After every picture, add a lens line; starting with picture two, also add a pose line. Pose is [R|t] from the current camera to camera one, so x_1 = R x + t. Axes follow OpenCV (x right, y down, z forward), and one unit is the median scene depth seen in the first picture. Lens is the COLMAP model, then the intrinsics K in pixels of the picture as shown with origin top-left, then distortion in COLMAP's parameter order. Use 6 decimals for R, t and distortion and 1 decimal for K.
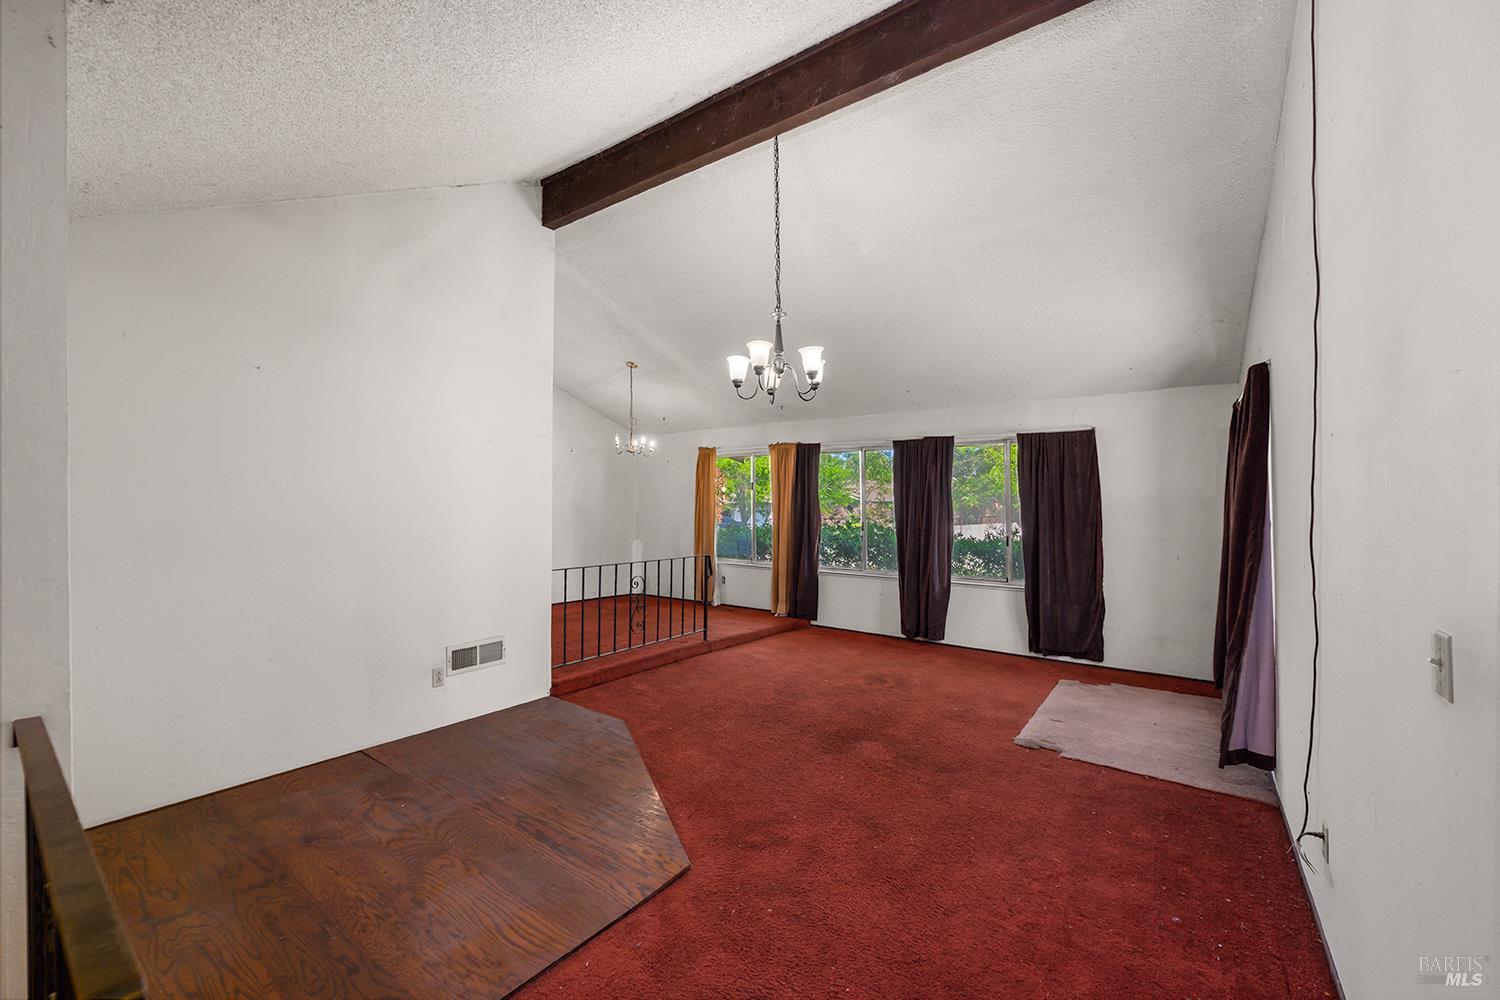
lens RADIAL K [[610.7, 0, 749.7], [0, 610.7, 506.6], [0, 0, 1]] dist [-0.003855, 0.000074]
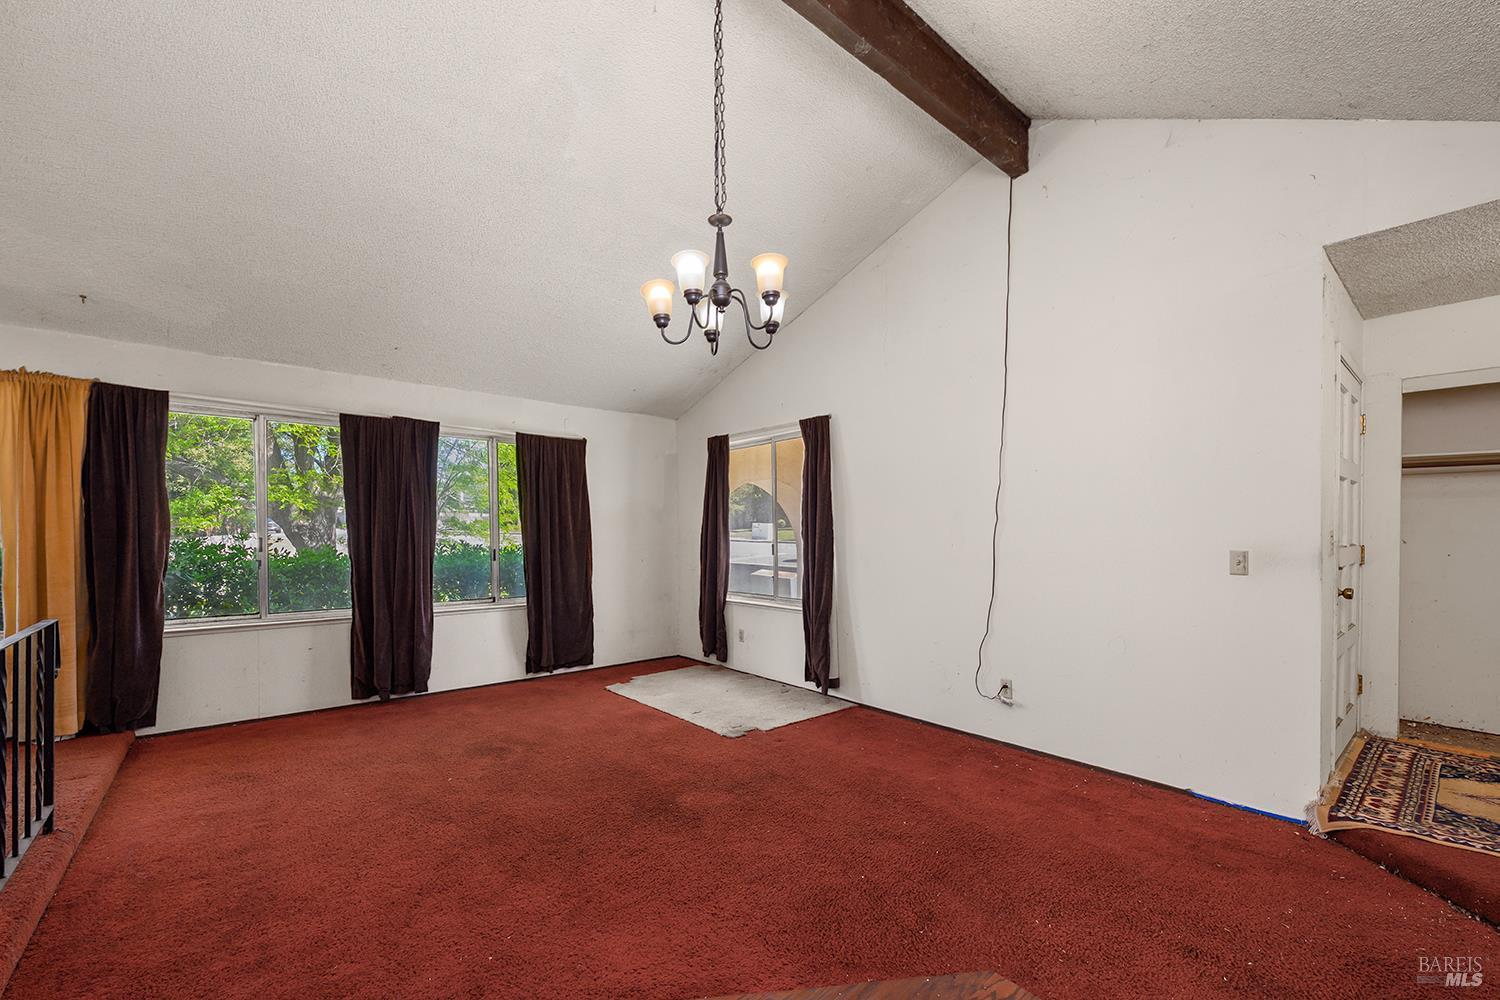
lens RADIAL K [[610.7, 0, 758.0], [0, 610.7, 535.3], [0, 0, 1]] dist [-0.003855, 0.000074]
pose [[0.225626, -0.012951, 0.974128, -0.441806], [0.002828, 0.999916, 0.012639, 0.025363], [-0.974210, -0.000097, 0.225644, 0.573471]]
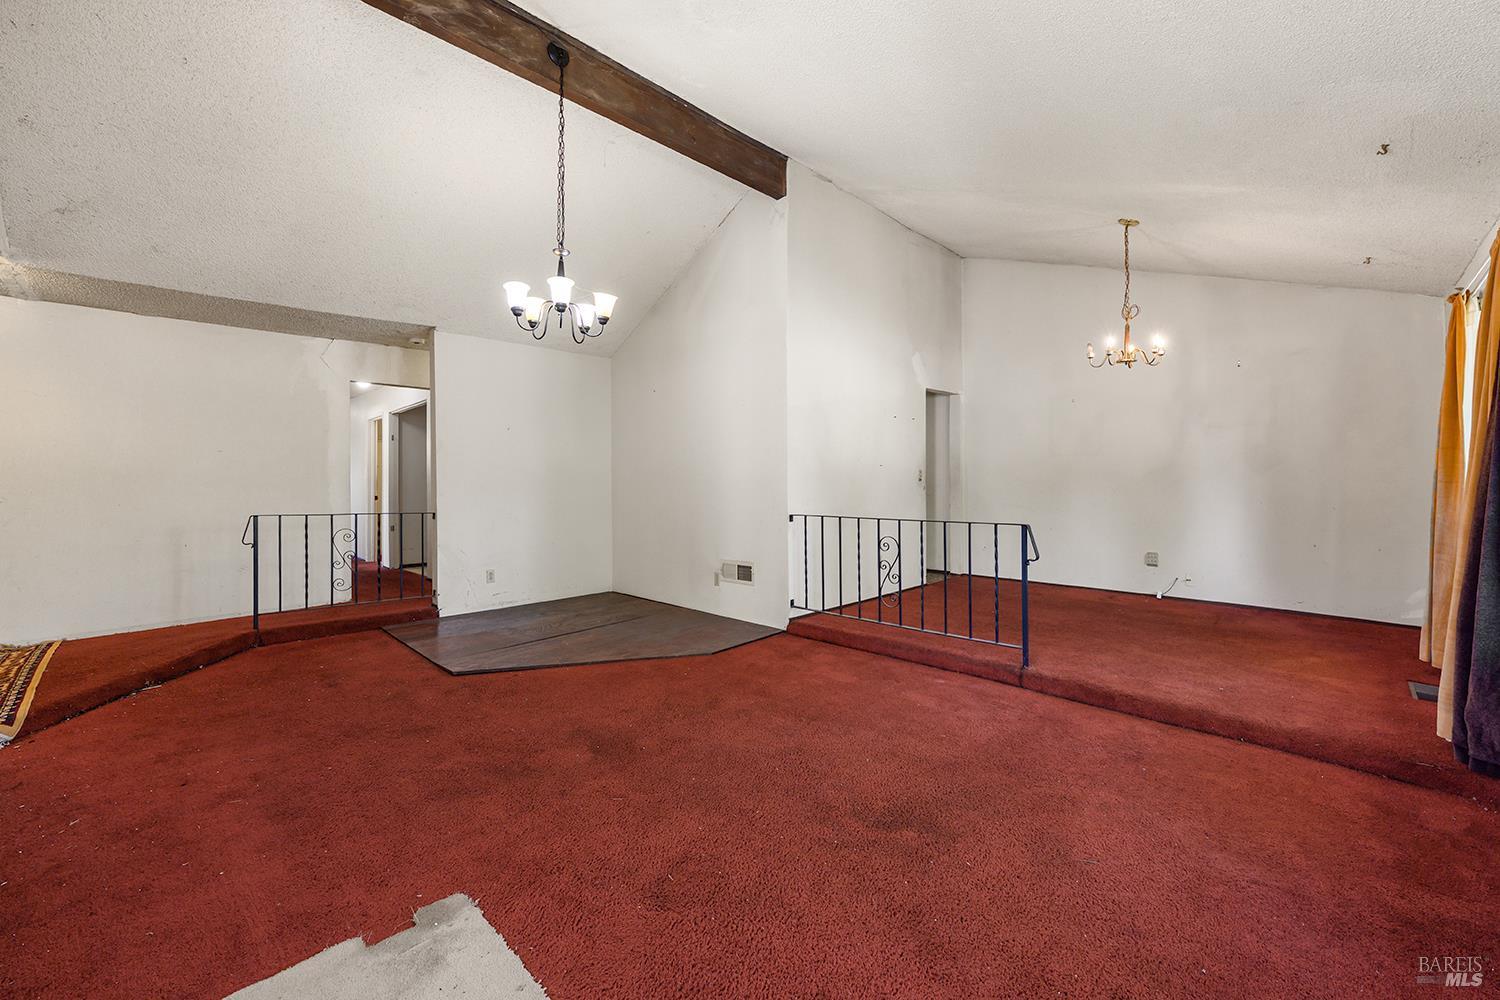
lens RADIAL K [[610.7, 0, 751.1], [0, 610.7, 485.1], [0, 0, 1]] dist [-0.003855, 0.000074]
pose [[-0.132807, 0.009675, -0.991095, 0.700327], [0.004621, 0.999948, 0.009142, 0.042493], [0.991131, -0.003365, -0.132844, 1.023429]]
